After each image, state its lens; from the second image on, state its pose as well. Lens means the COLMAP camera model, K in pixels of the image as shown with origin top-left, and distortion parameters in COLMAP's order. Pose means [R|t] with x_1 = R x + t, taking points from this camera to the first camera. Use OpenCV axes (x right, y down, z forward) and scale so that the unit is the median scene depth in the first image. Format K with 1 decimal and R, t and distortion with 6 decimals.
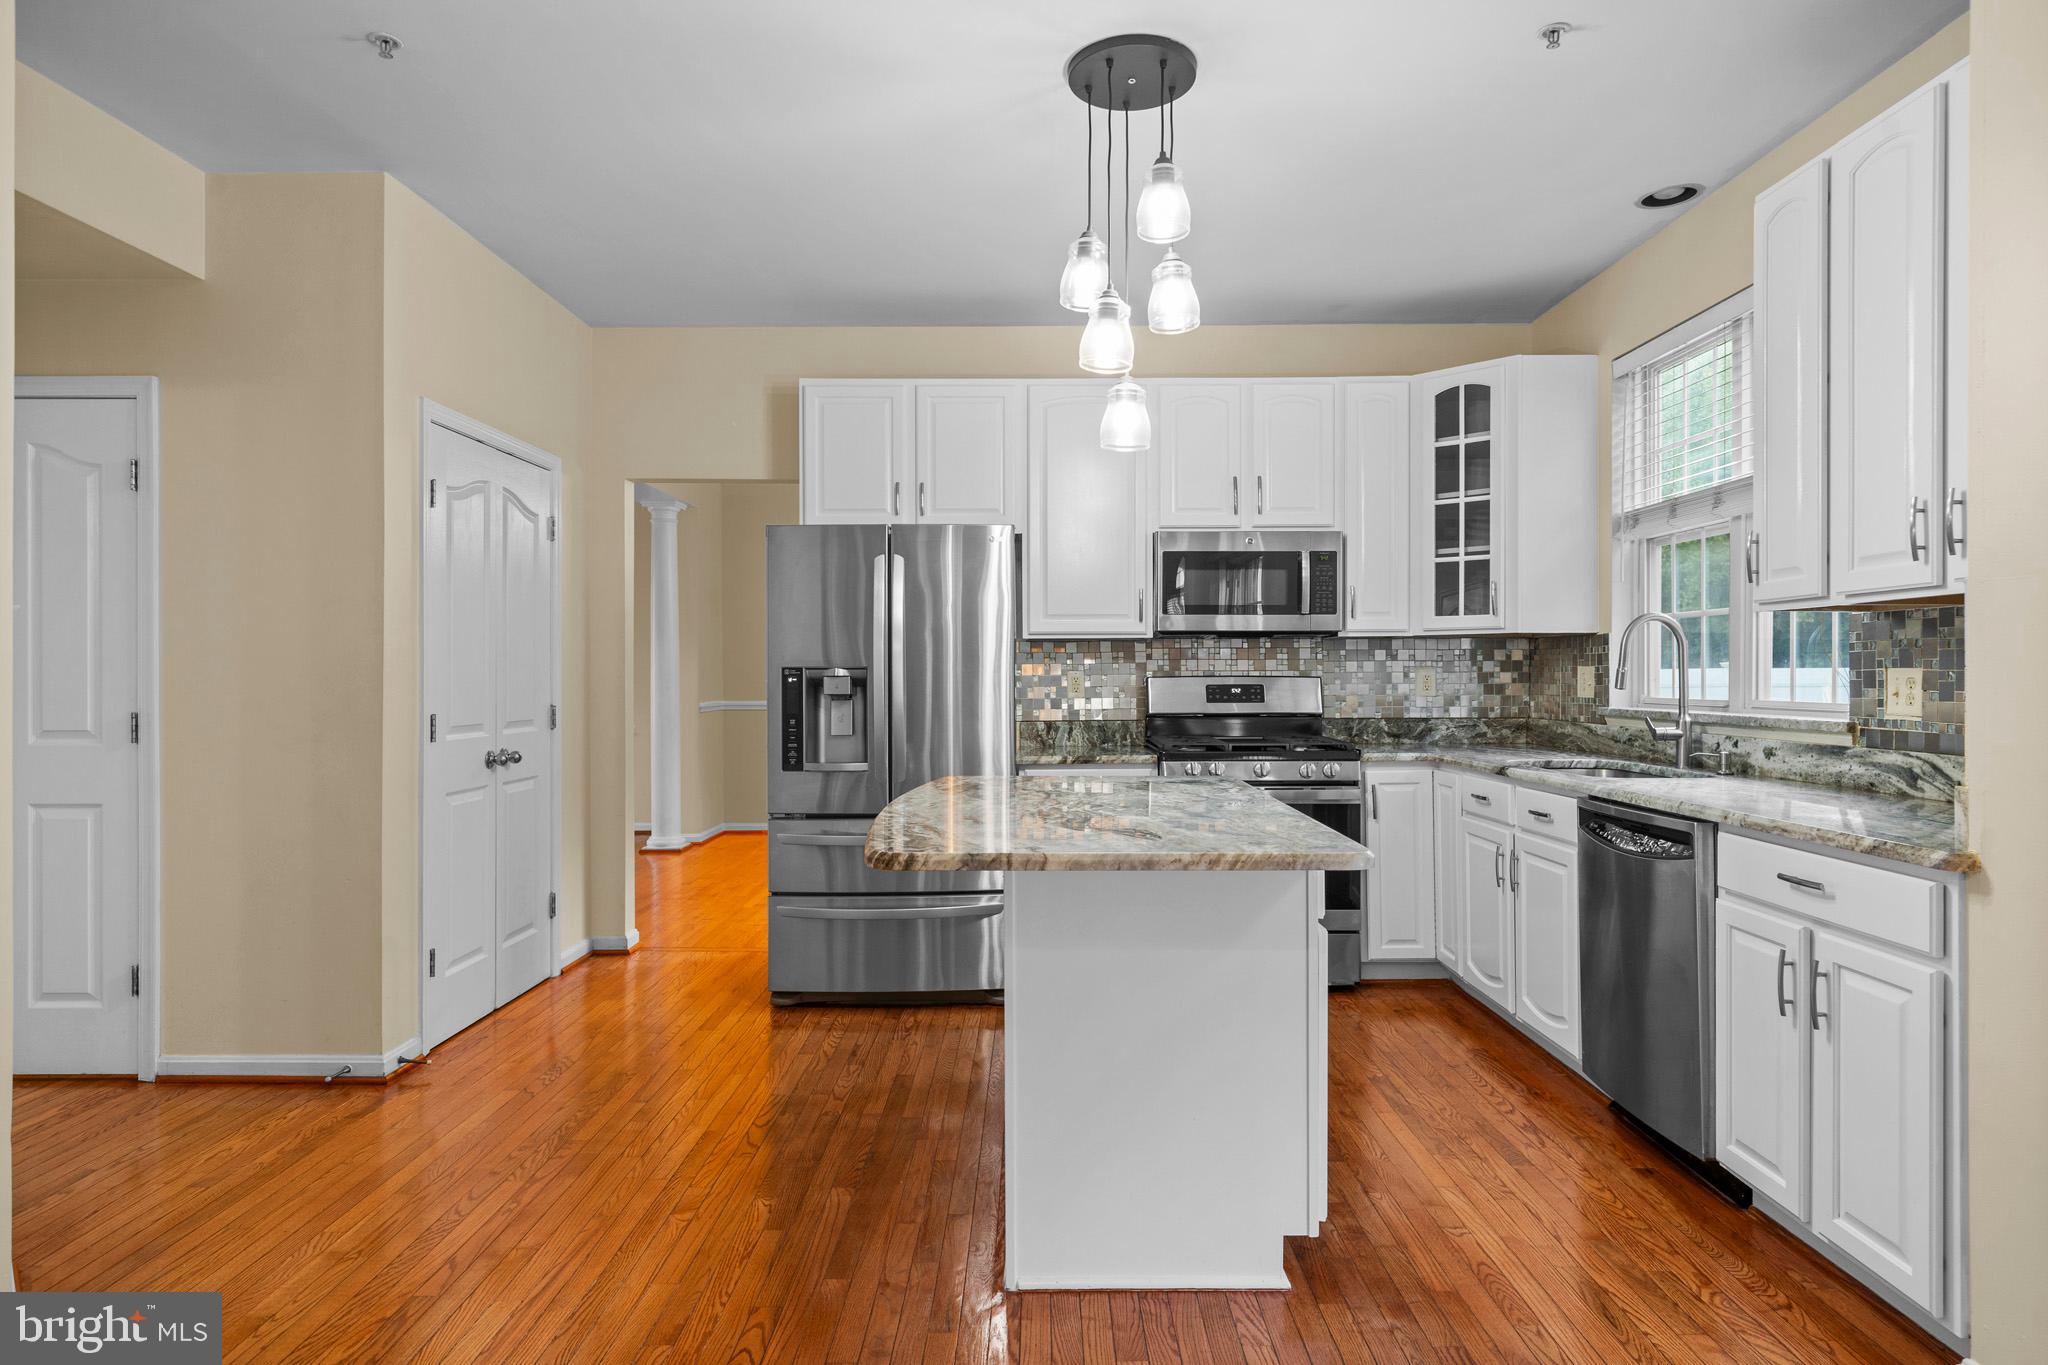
lens RADIAL K [[1166.5, 0, 1024.0], [0, 1166.5, 682.5], [0, 0, 1]] dist [0.001367, 0.001717]
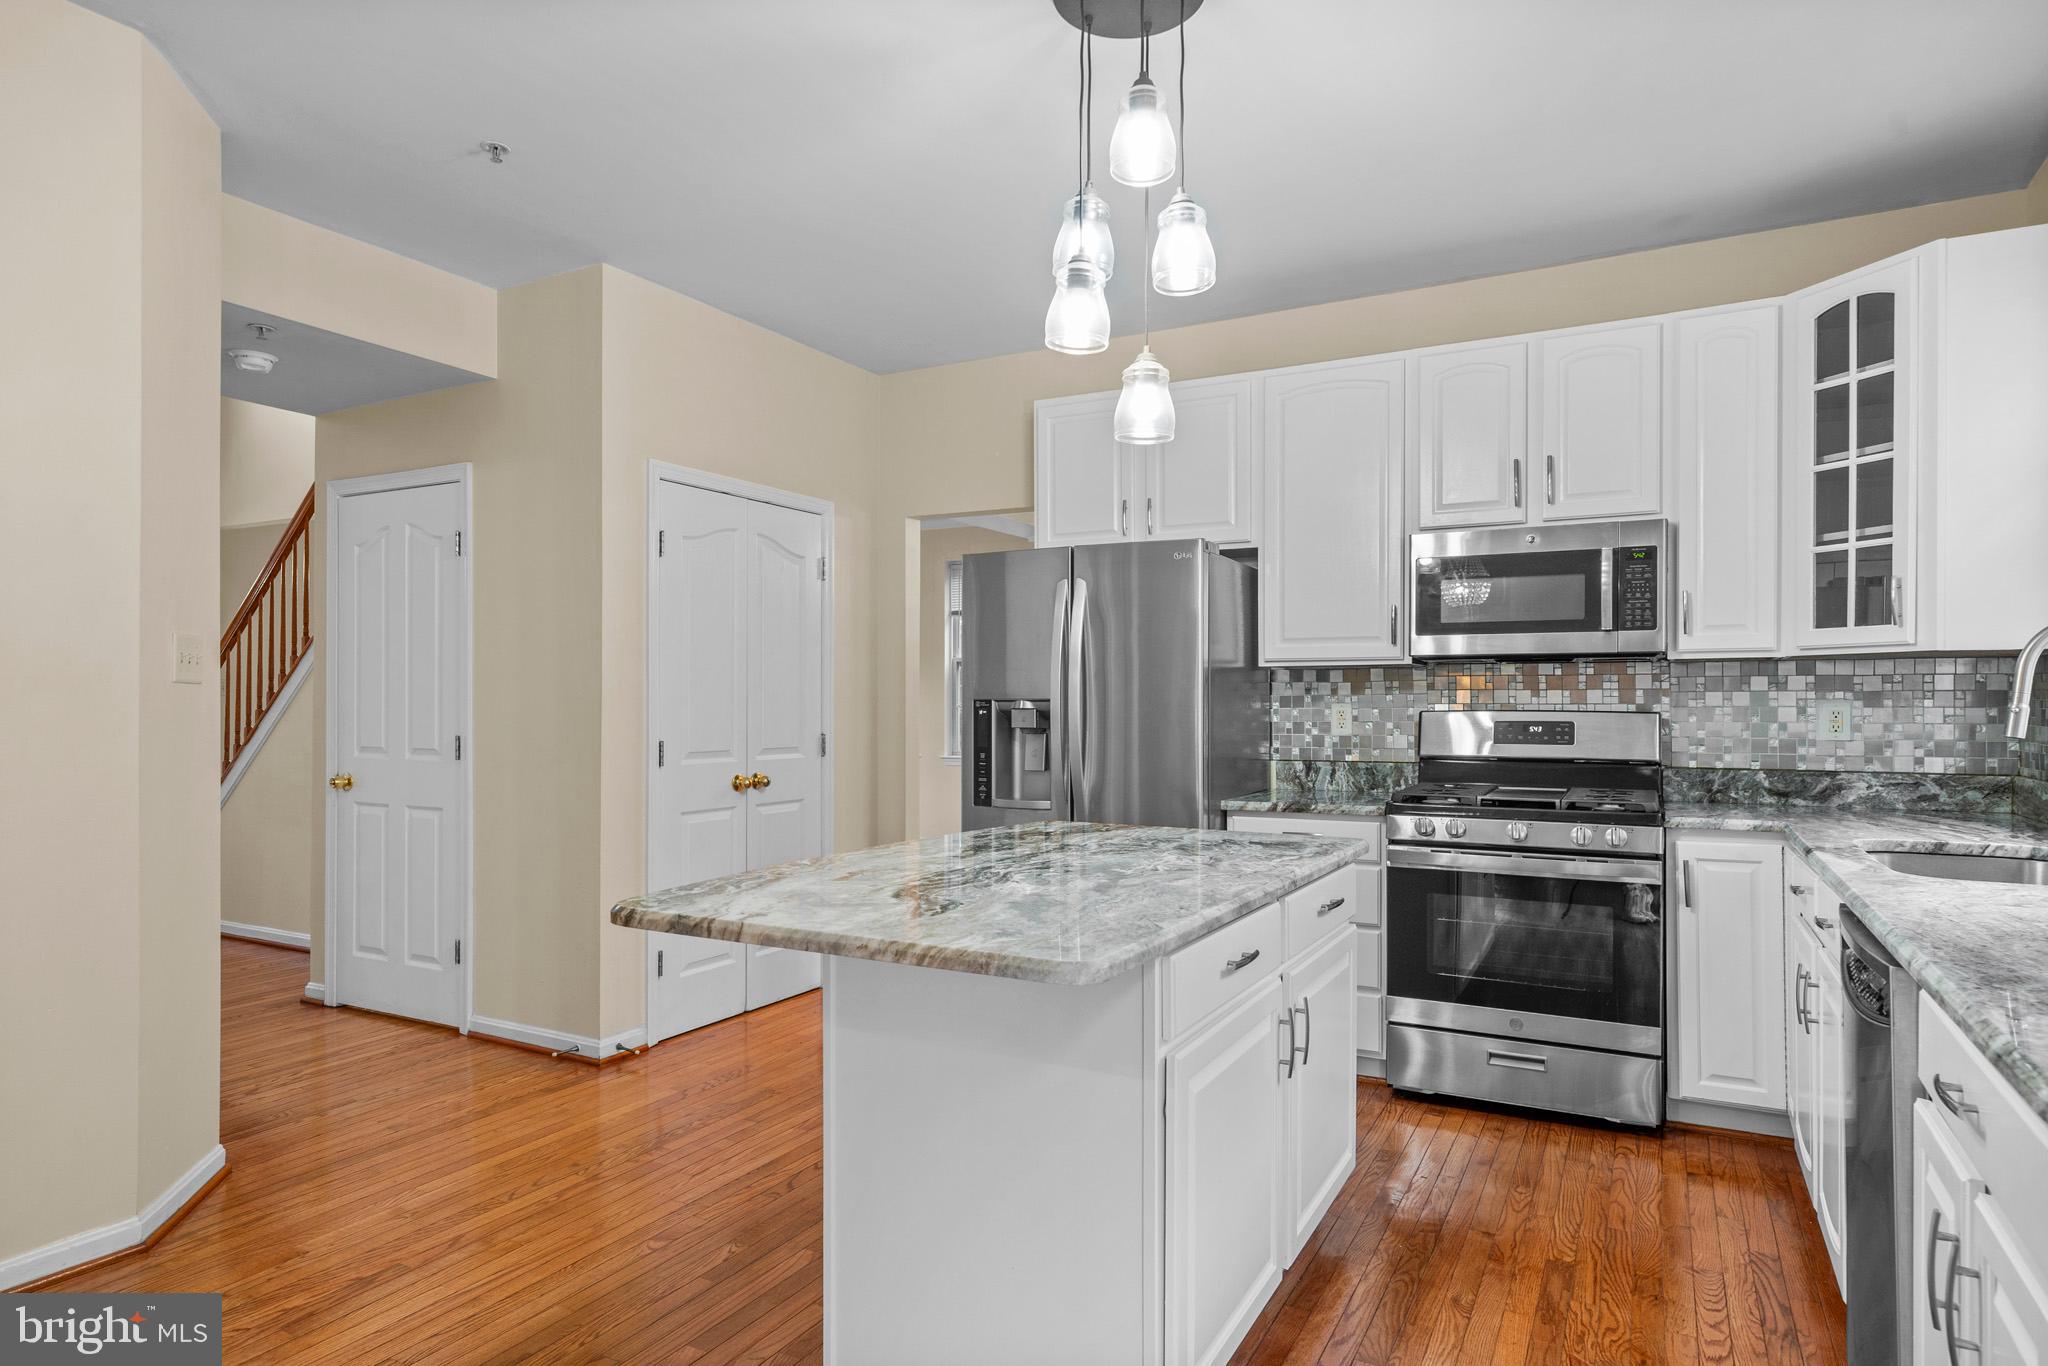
lens RADIAL K [[1161.4, 0, 1030.9], [0, 1161.4, 707.9], [0, 0, 1]] dist [0.000555, 0.000674]
pose [[0.882179, 0.005999, -0.470876, 0.271959], [-0.006546, 0.999978, 0.000475, -0.005987], [0.470868, 0.002663, 0.882199, 0.153562]]
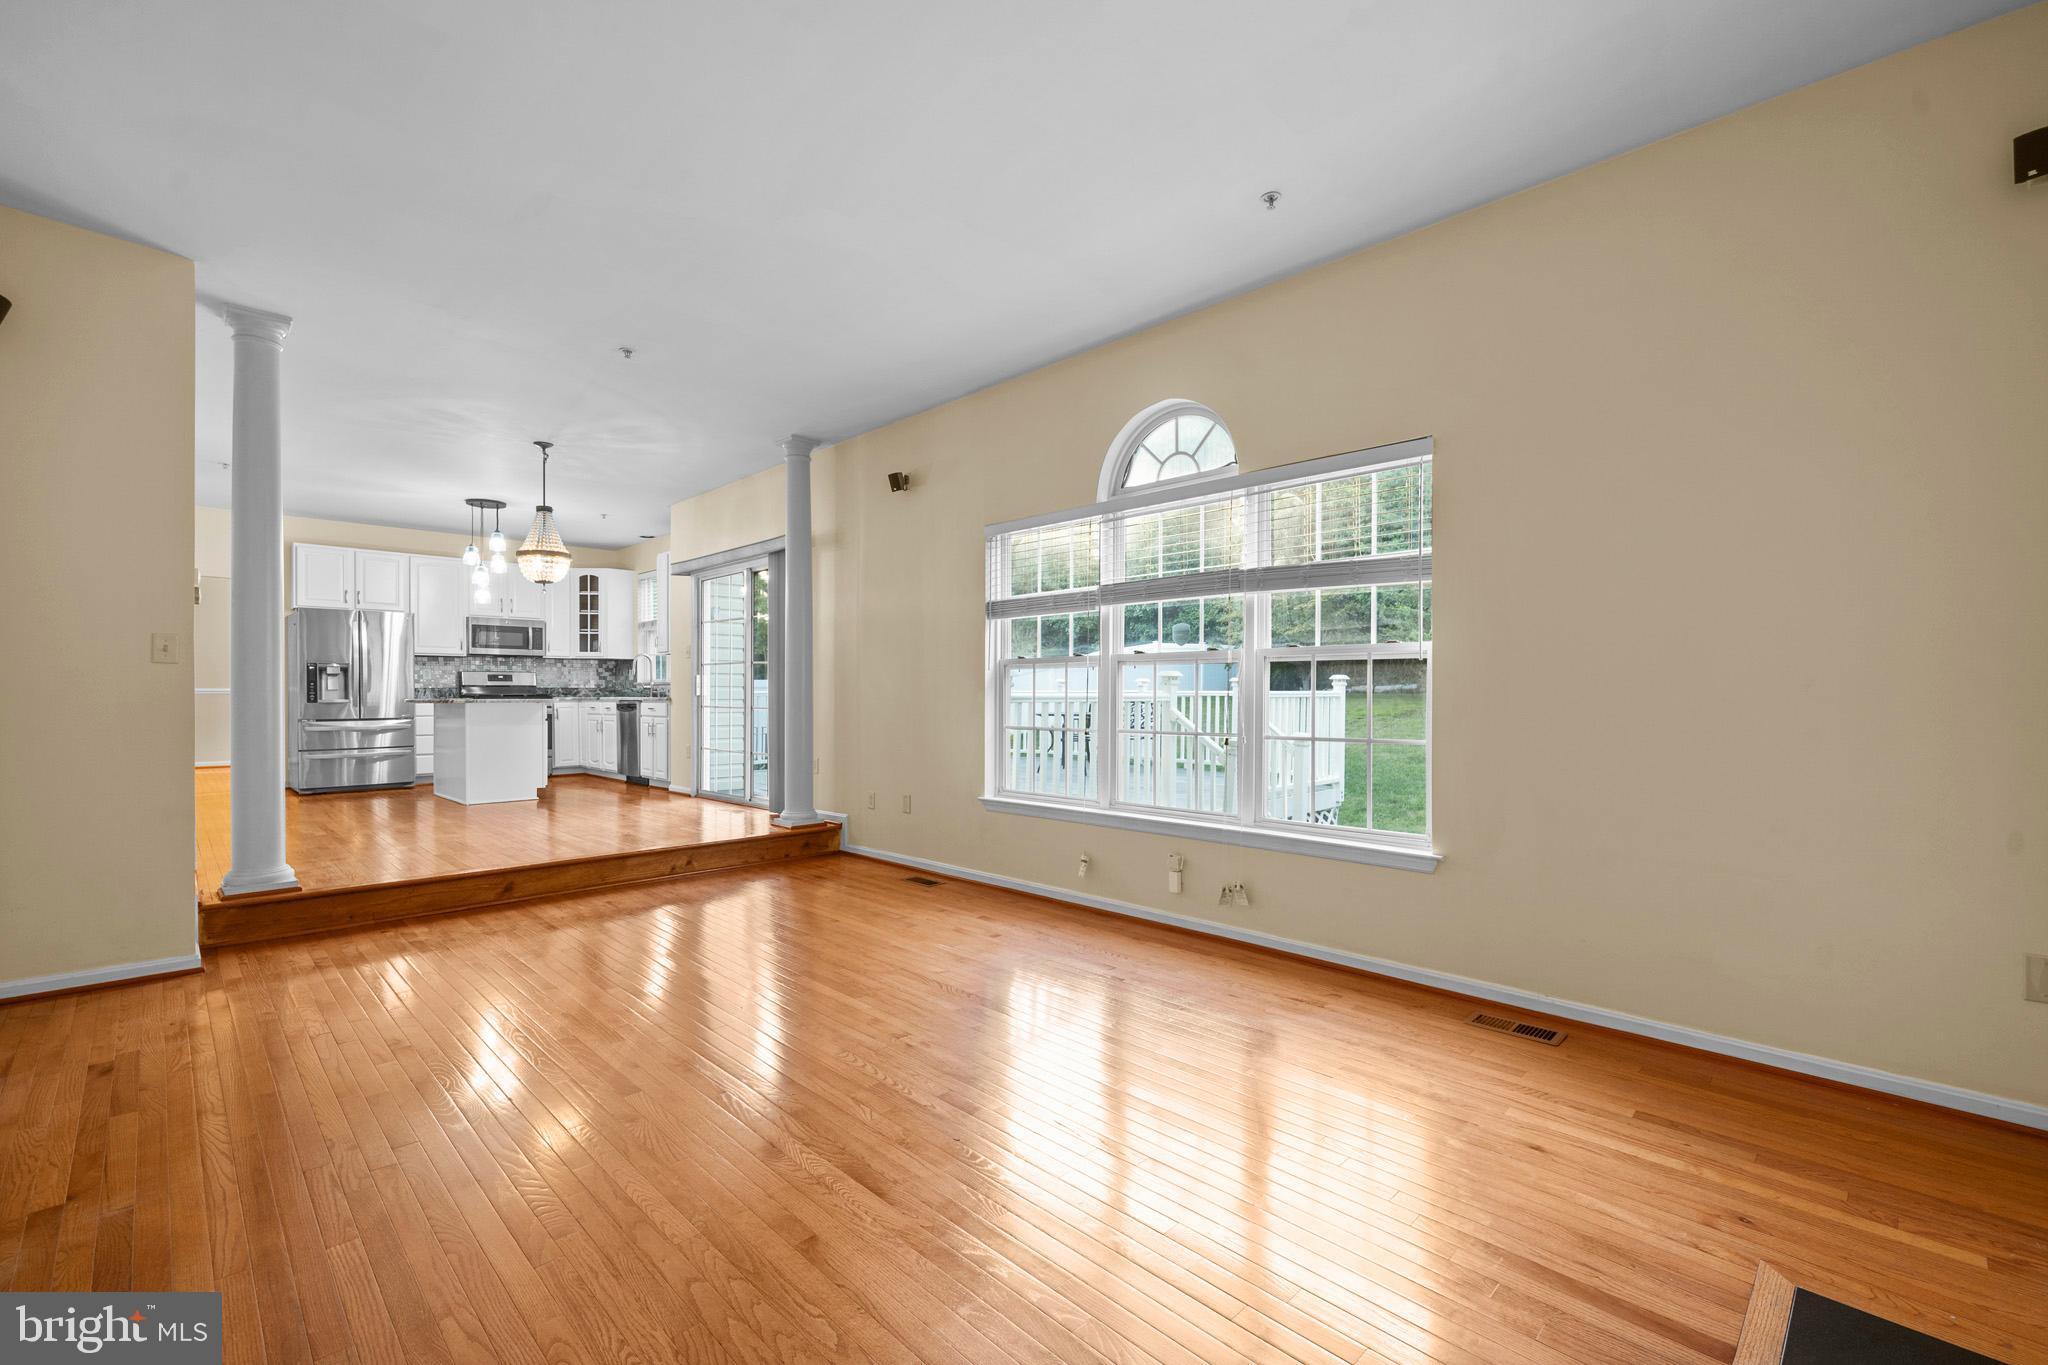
lens RADIAL K [[872.0, 0, 1031.8], [0, 872.0, 699.1], [0, 0, 1]] dist [0.000440, -0.000045]
pose [[0.700293, -0.002201, 0.713853, -0.427866], [0.003575, 0.999994, -0.000424, 0.068787], [-0.713847, 0.002849, 0.700296, -1.382430]]
